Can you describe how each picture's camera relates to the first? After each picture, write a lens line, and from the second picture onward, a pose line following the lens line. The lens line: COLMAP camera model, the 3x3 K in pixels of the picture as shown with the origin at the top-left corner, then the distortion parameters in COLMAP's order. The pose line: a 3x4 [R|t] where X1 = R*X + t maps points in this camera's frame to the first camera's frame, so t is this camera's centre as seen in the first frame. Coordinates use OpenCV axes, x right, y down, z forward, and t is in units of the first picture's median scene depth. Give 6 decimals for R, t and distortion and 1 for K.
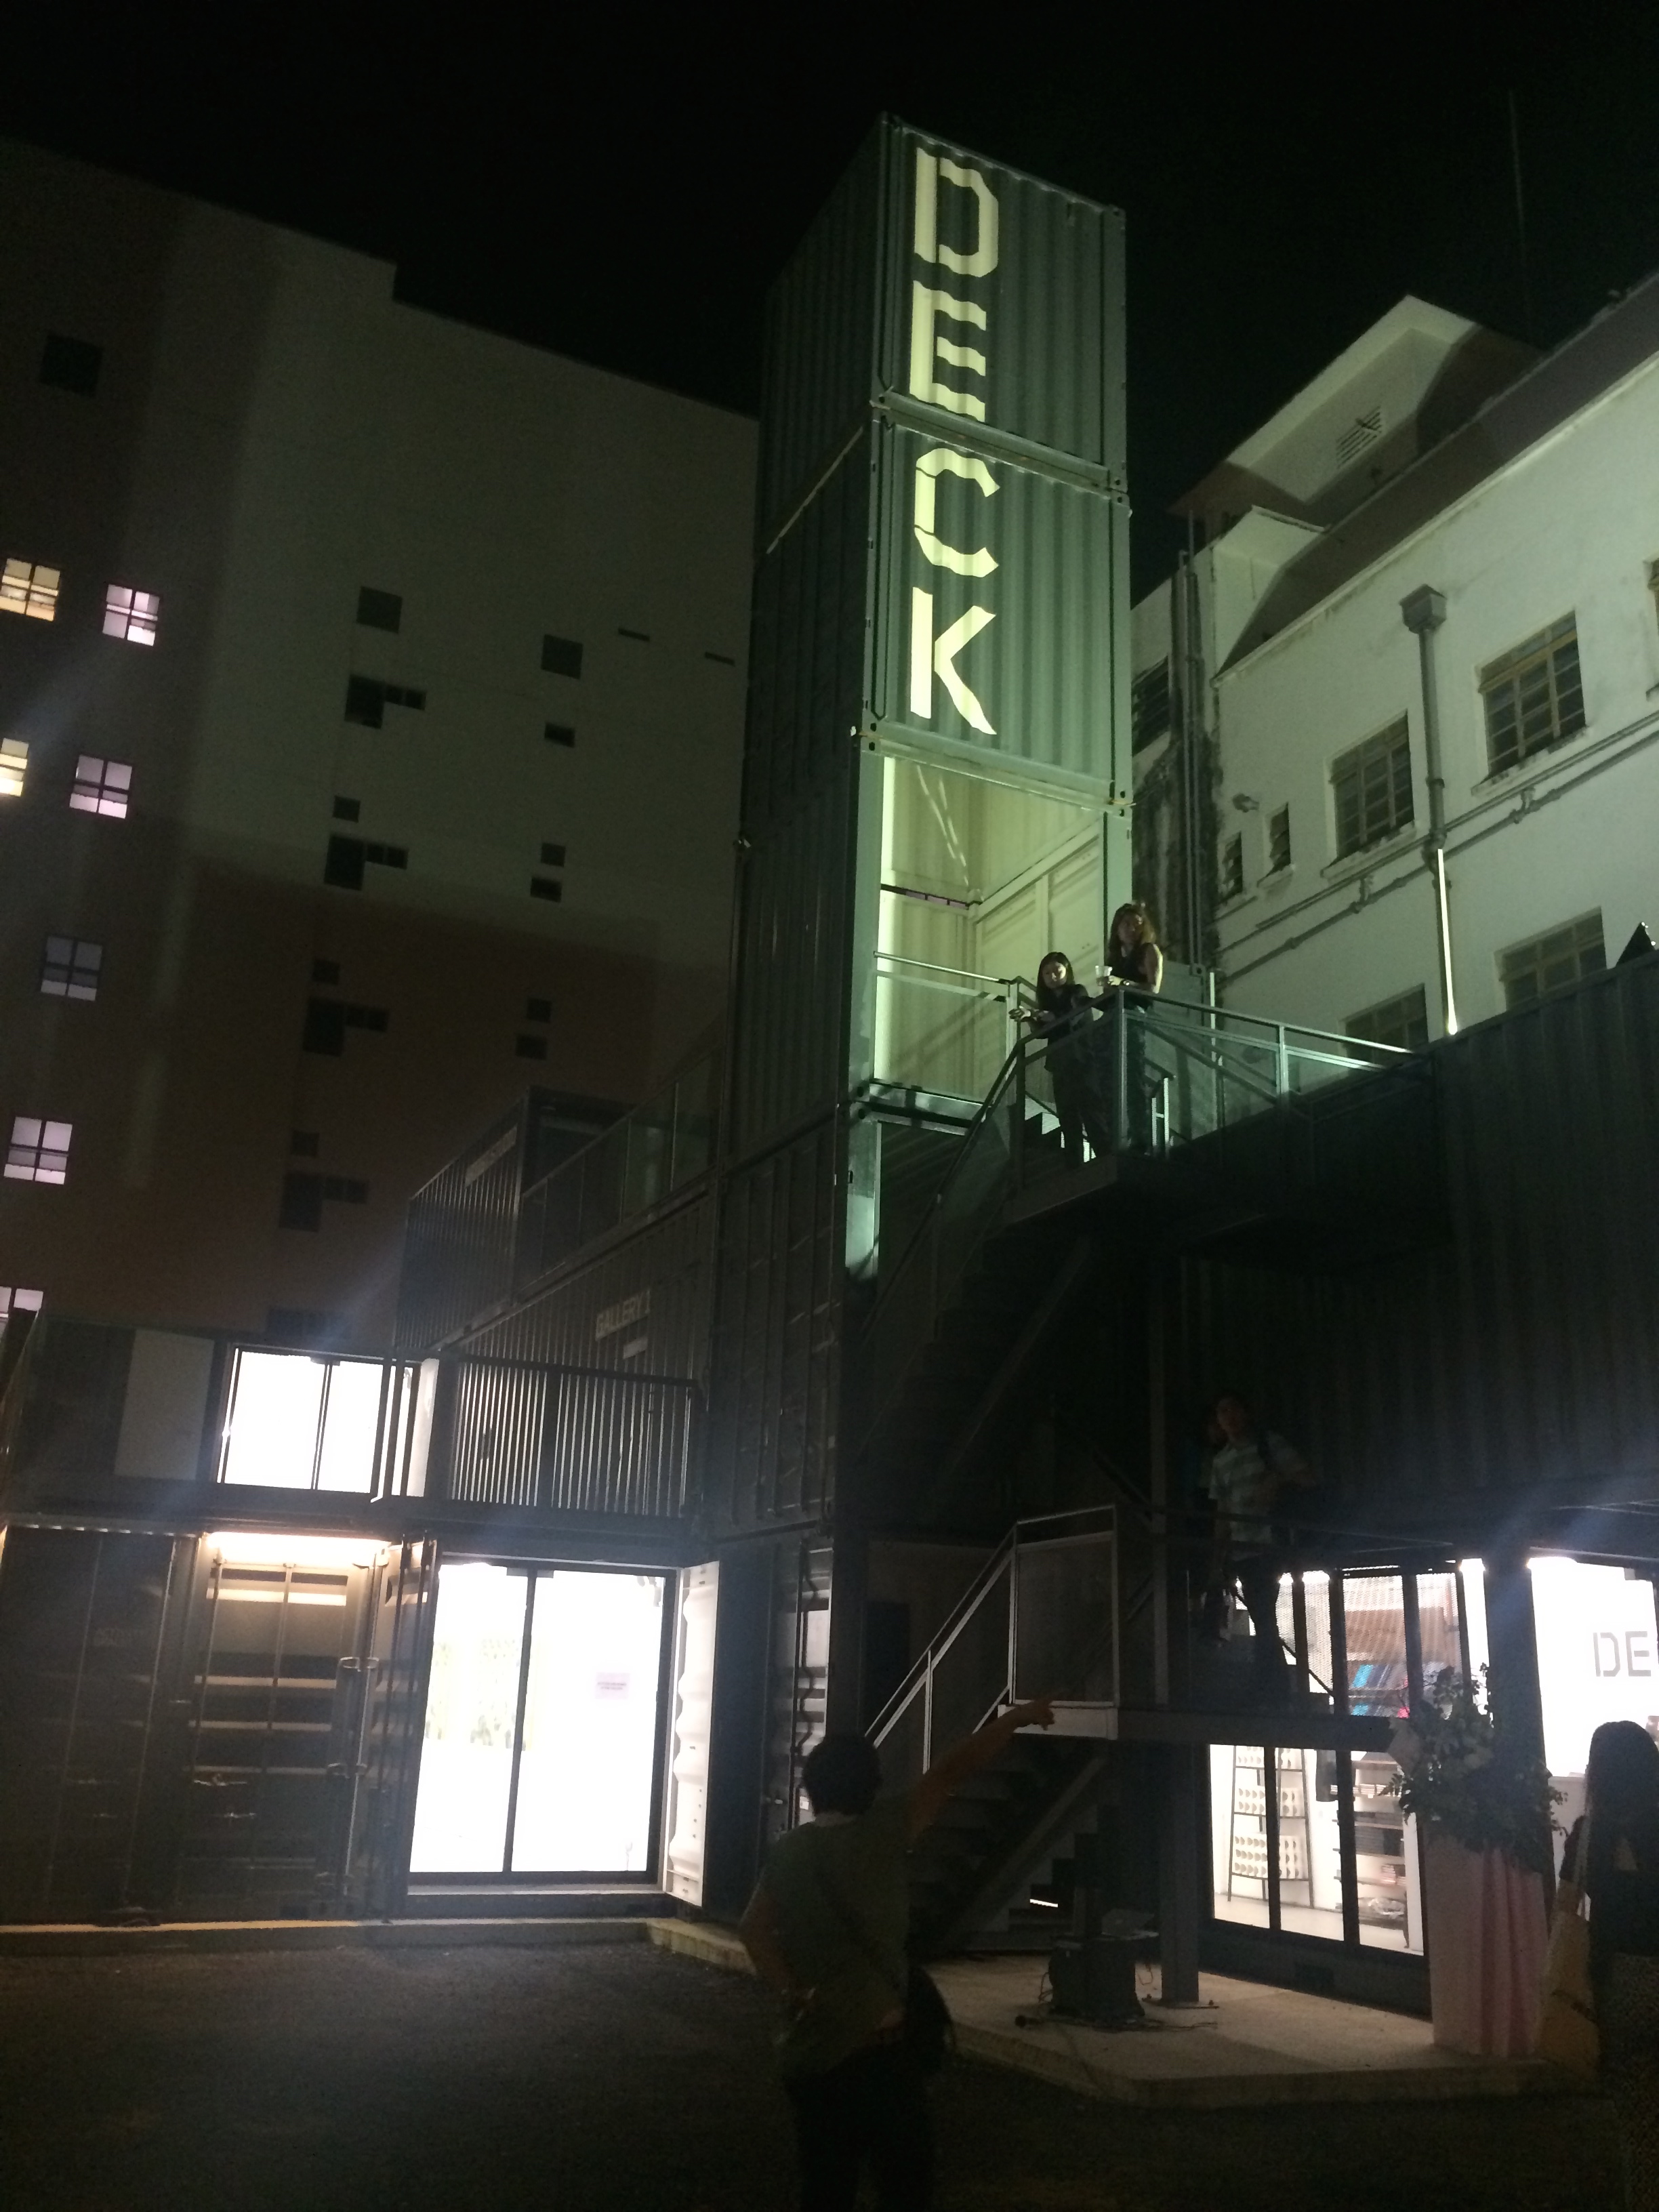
lens RADIAL K [[1904.6, 0, 832.1], [0, 1904.6, 1102.9], [0, 0, 1]] dist [0.057400, 0.002035]
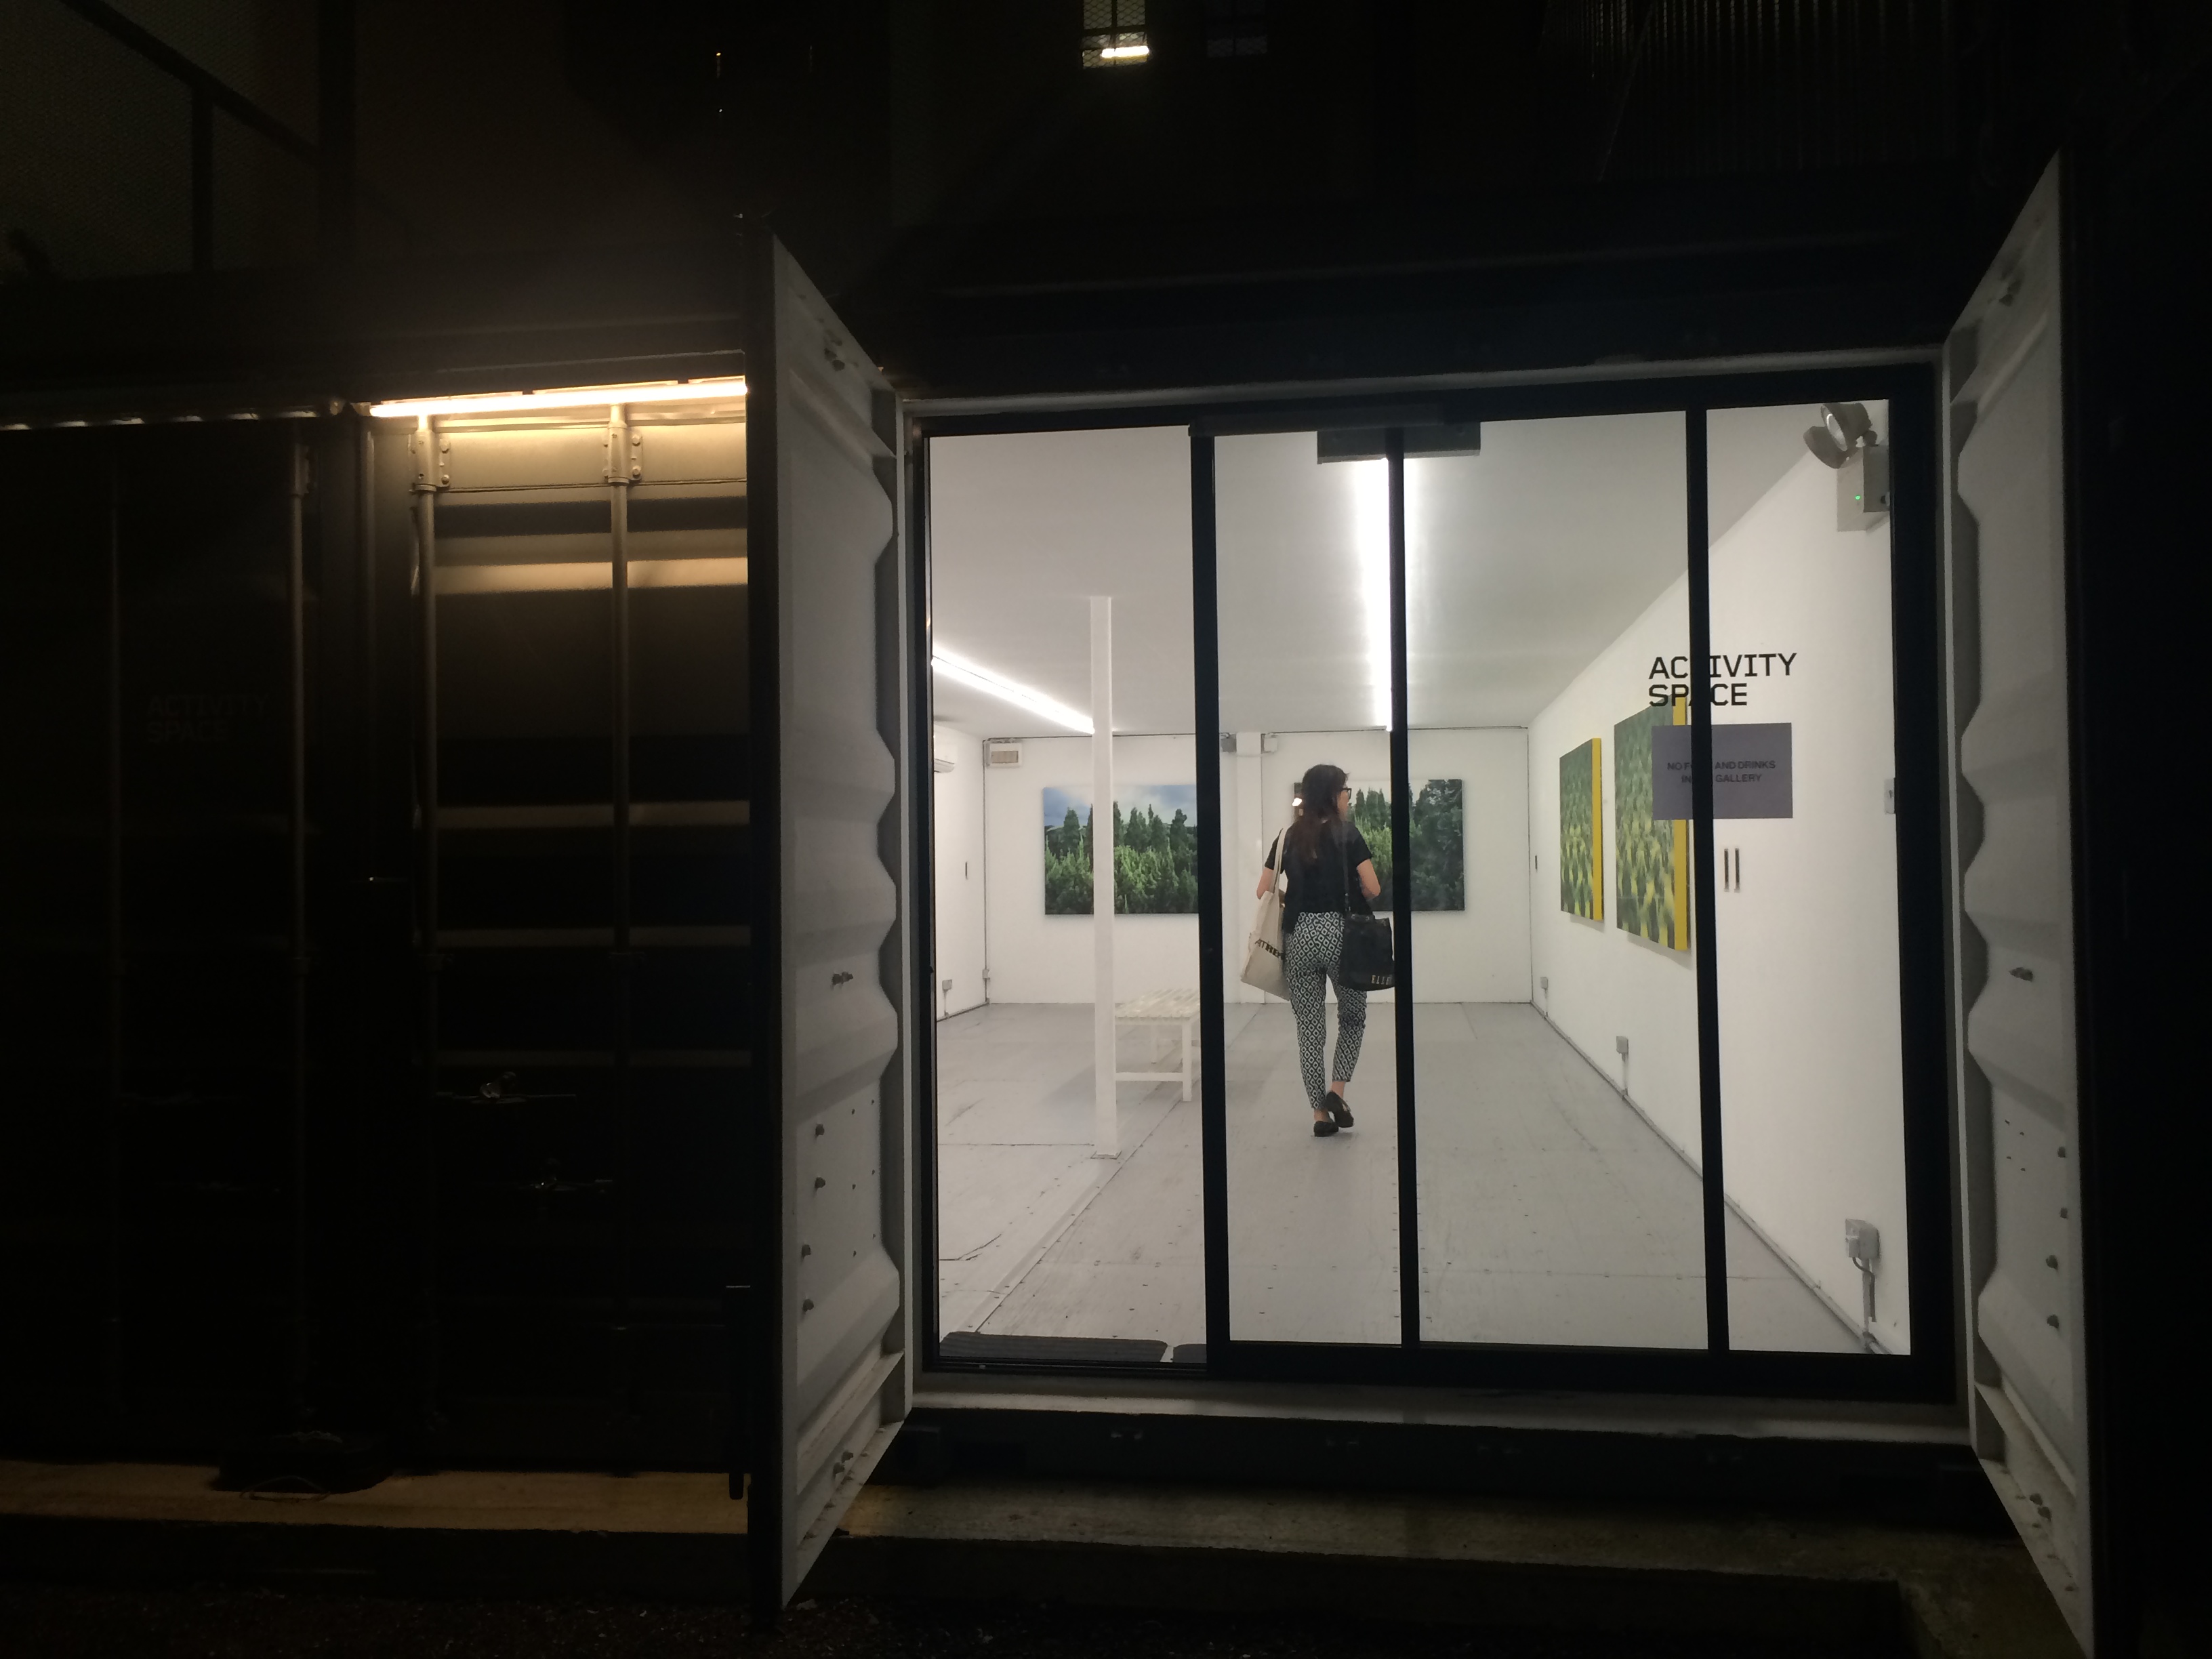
lens RADIAL K [[1904.6, 0, 1098.8], [0, 1904.6, 822.6], [0, 0, 1]] dist [0.057400, 0.002035]
pose [[0.829153, -0.059058, -0.555893, -0.032443], [0.211911, 0.953393, 0.214792, 0.243897], [0.517299, -0.295895, 0.803024, 0.760446]]
